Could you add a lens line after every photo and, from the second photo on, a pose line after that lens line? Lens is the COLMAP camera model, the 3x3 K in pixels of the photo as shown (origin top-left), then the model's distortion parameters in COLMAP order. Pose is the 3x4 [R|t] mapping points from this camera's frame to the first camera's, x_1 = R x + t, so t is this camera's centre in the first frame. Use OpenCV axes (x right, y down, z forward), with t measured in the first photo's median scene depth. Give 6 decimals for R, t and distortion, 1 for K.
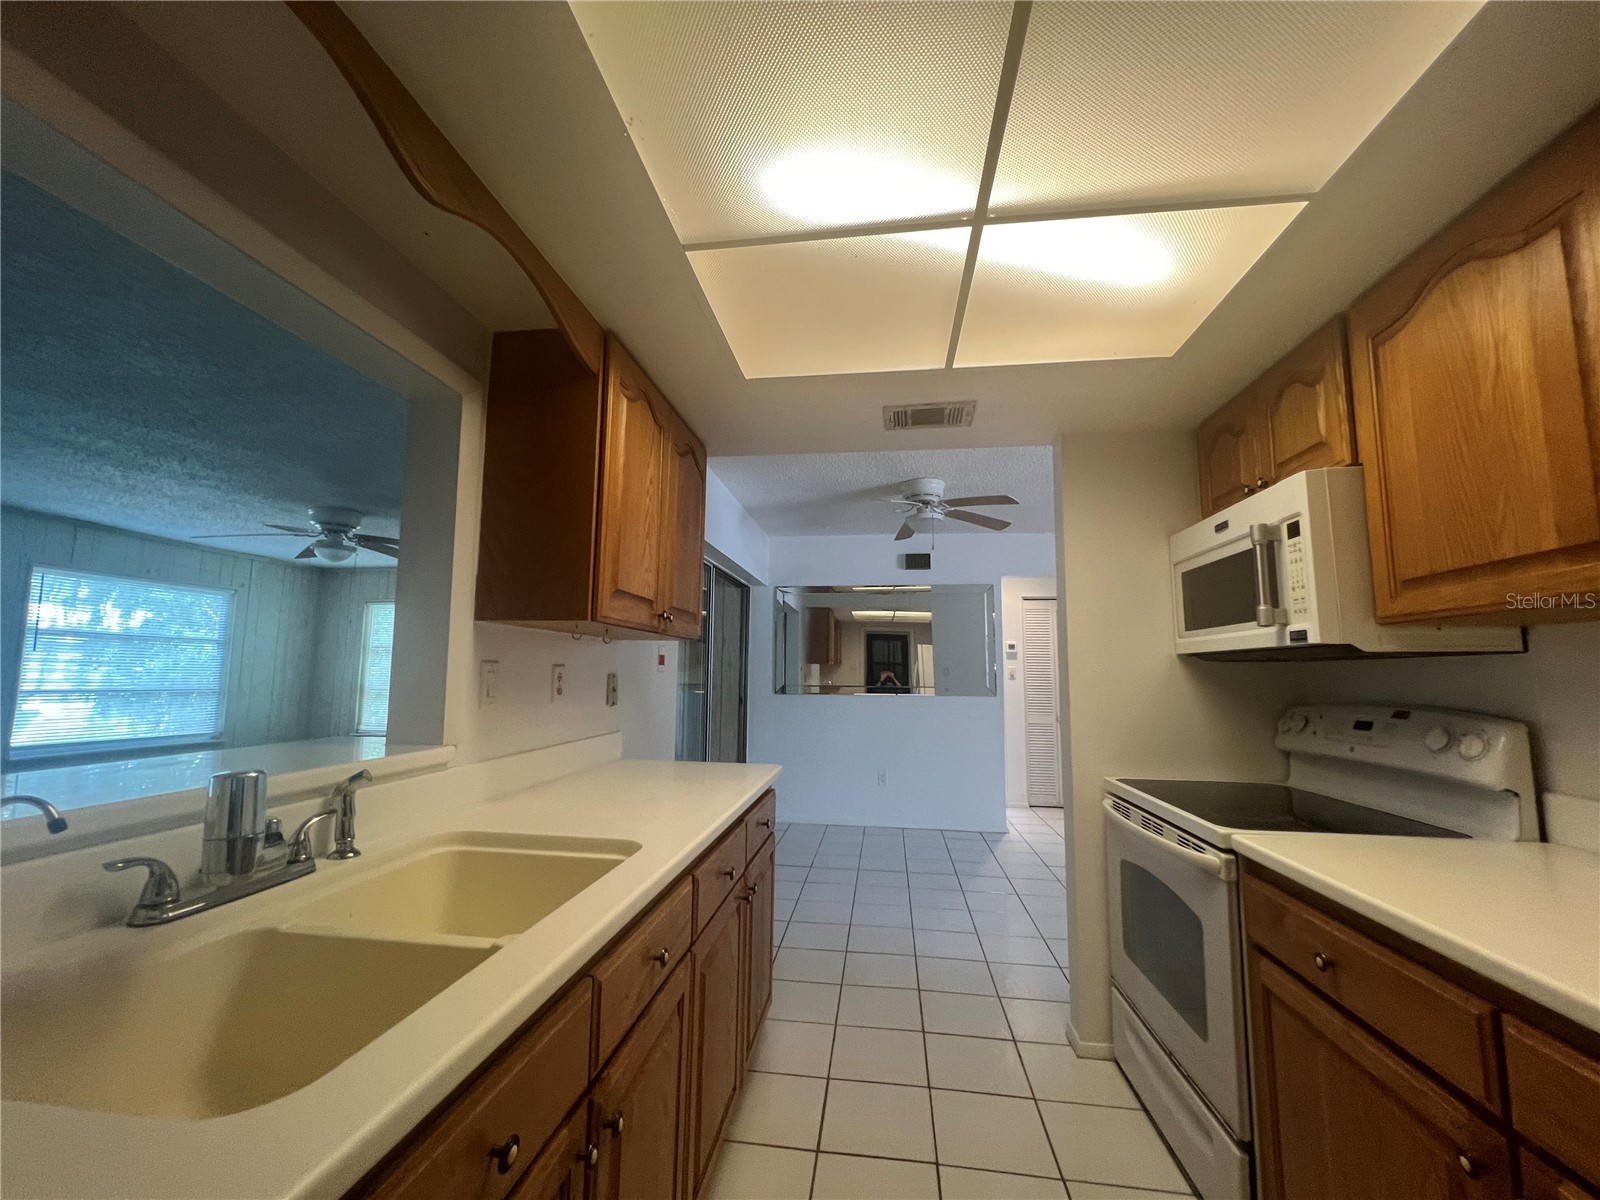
lens RADIAL K [[644.2, 0, 800.0], [0, 644.2, 600.0], [0, 0, 1]] dist [-0.000625, 0.000009]
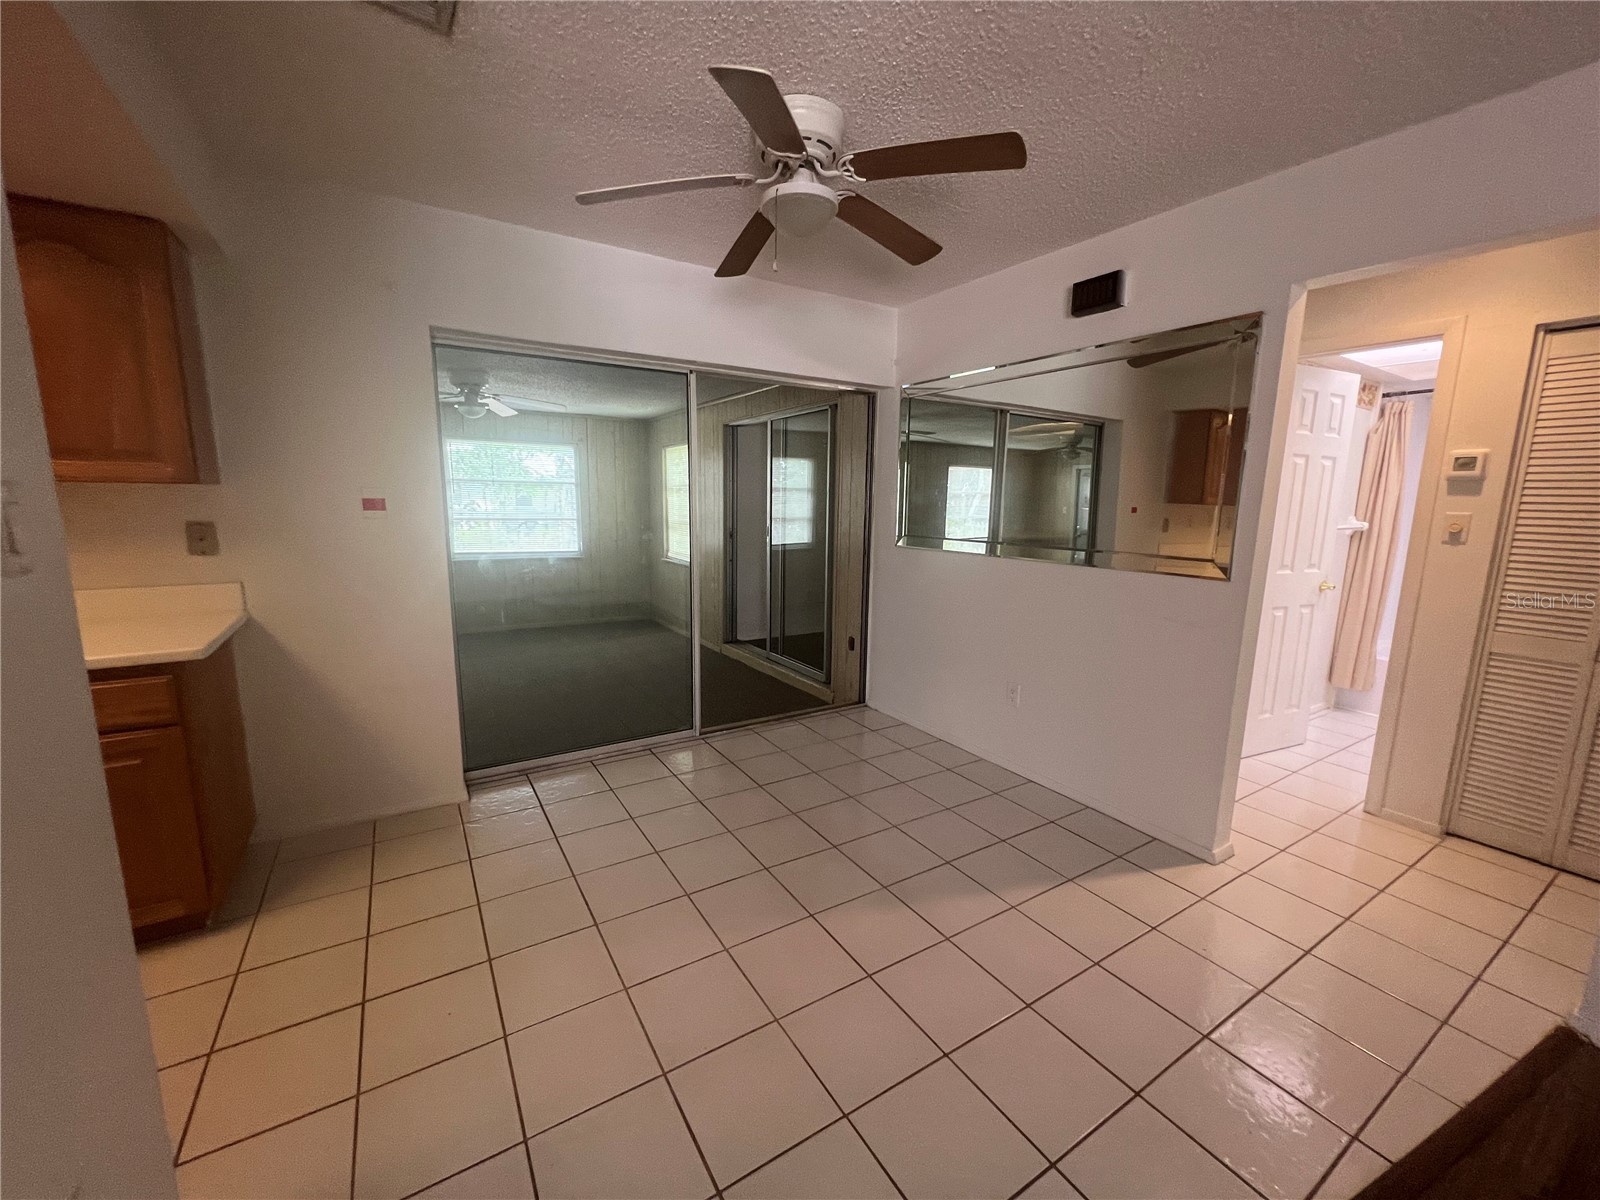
lens RADIAL K [[637.0, 0, 792.6], [0, 637.0, 599.2], [0, 0, 1]] dist [0.000280, 0.000058]
pose [[0.629529, 0.124966, -0.766861, 0.420120], [0.083996, 0.970251, 0.227064, 0.033096], [0.772423, -0.207356, 0.600305, 0.466271]]
